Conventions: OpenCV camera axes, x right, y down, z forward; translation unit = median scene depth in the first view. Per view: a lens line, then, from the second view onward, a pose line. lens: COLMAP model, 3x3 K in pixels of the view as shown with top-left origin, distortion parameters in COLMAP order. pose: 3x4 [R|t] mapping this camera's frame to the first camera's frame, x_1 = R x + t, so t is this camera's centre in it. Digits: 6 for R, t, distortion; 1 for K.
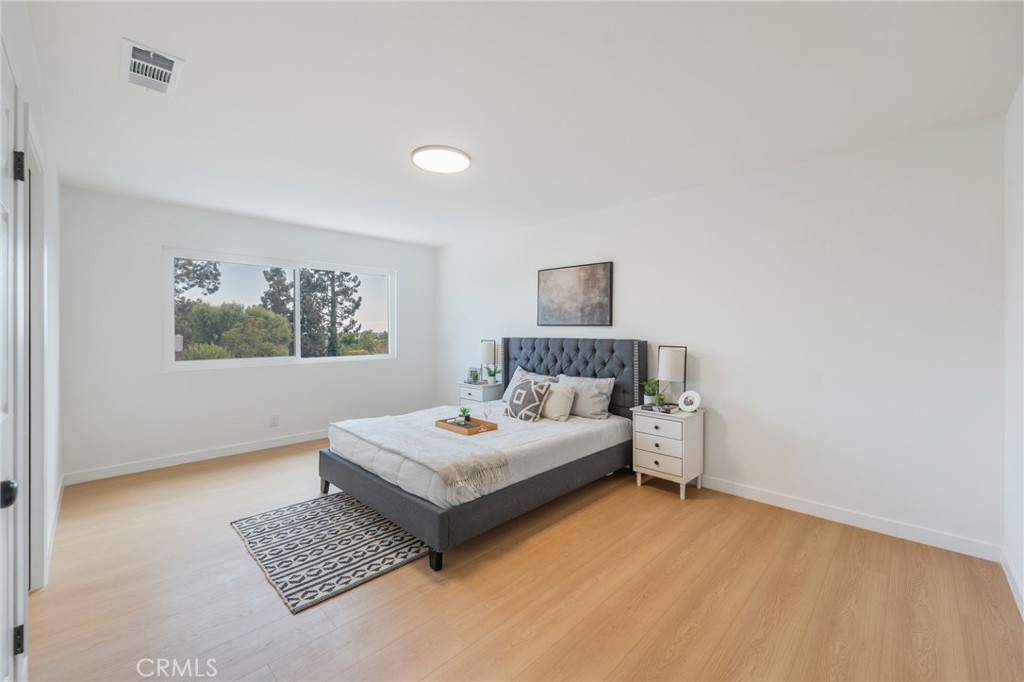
lens RADIAL K [[413.6, 0, 527.1], [0, 413.6, 334.4], [0, 0, 1]] dist [-0.002794, 0.000482]
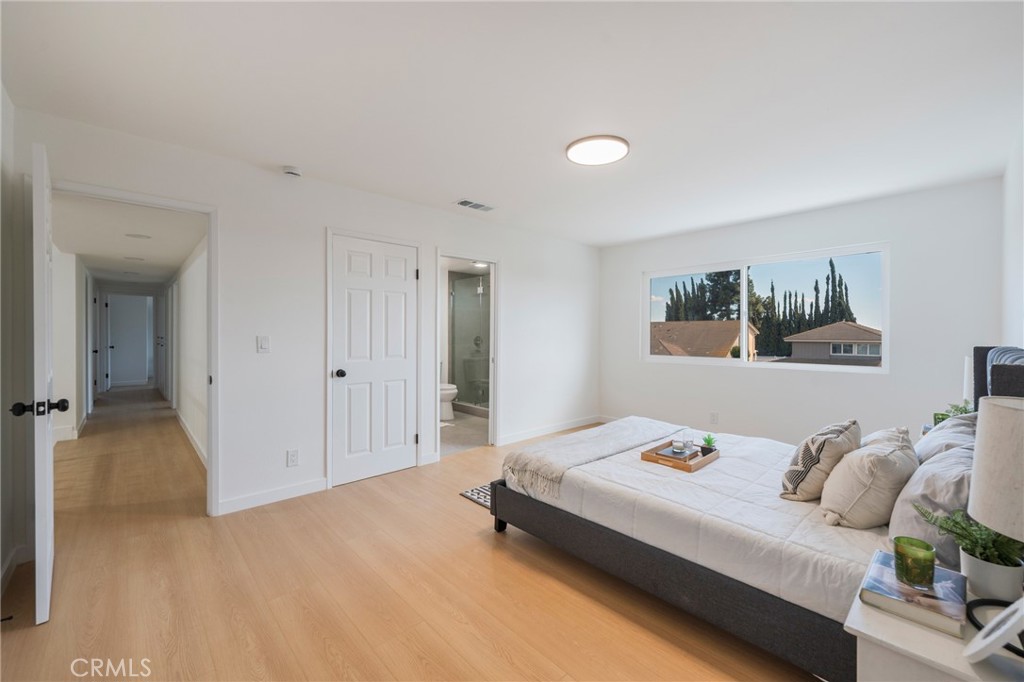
lens RADIAL K [[413.6, 0, 500.8], [0, 413.6, 339.5], [0, 0, 1]] dist [-0.002794, 0.000482]
pose [[-0.084300, 0.014422, -0.996336, 0.912452], [-0.008111, 0.999852, 0.015159, -0.003999], [0.996407, 0.009359, -0.084171, 1.037550]]
